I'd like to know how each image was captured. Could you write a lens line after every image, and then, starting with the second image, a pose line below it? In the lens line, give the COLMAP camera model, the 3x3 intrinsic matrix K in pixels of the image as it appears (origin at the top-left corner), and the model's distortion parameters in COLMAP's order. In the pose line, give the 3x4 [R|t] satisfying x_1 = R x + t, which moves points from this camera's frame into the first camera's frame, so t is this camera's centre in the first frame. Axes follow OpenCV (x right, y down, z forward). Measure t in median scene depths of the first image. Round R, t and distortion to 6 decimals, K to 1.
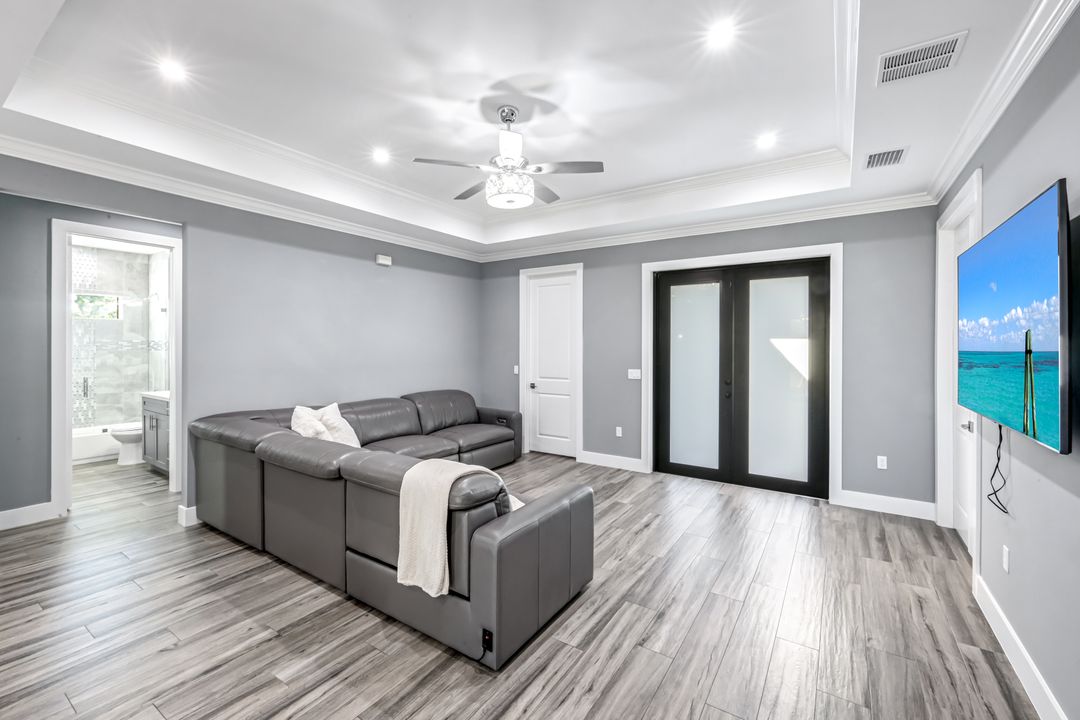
lens RADIAL K [[458.5, 0, 546.3], [0, 458.5, 346.2], [0, 0, 1]] dist [0.002290, -0.000273]
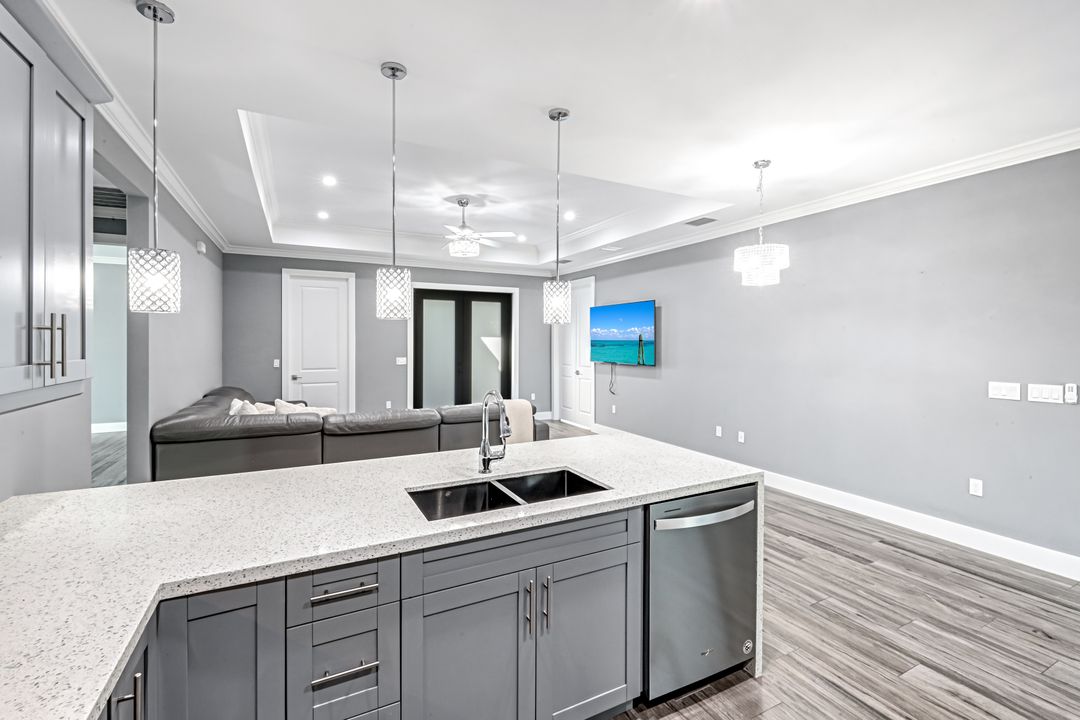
lens RADIAL K [[458.5, 0, 531.7], [0, 458.5, 345.5], [0, 0, 1]] dist [0.002290, -0.000273]
pose [[0.512668, -0.013341, 0.858483, -0.984045], [0.004391, 0.999907, 0.012917, -0.001079], [-0.858575, -0.002852, 0.512679, -0.055142]]
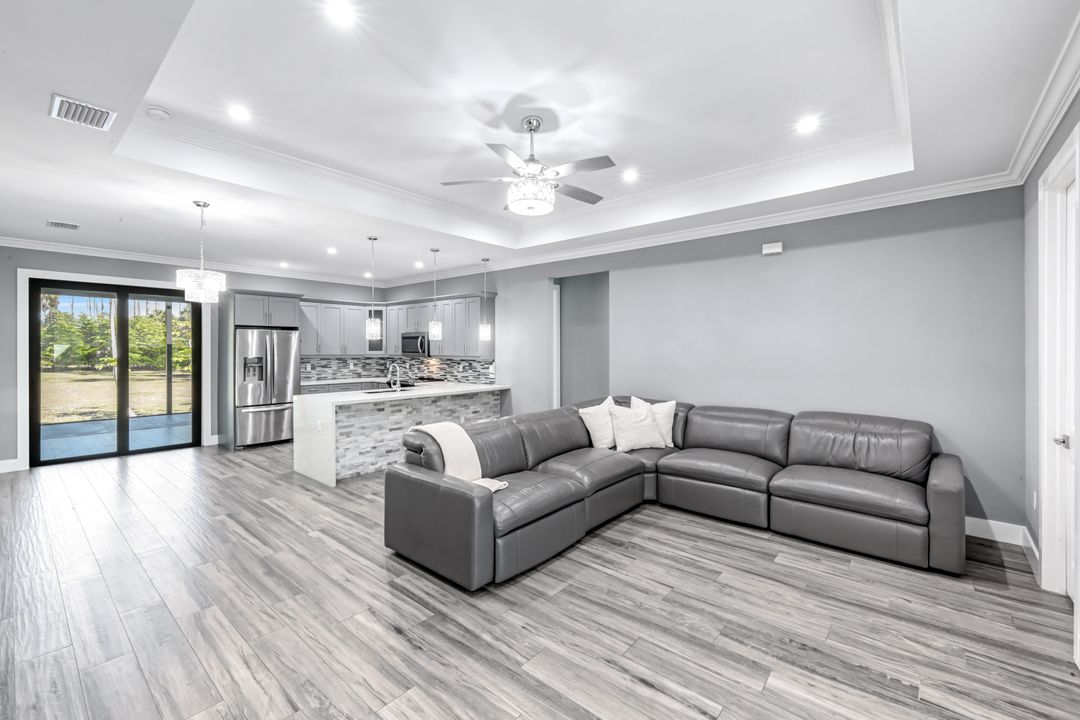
lens RADIAL K [[458.5, 0, 535.2], [0, 458.5, 350.3], [0, 0, 1]] dist [0.002290, -0.000273]
pose [[-0.143465, 0.001160, -0.989655, 0.657050], [-0.003669, 0.999992, 0.001704, 0.001550], [0.989649, 0.003876, -0.143459, 0.808555]]
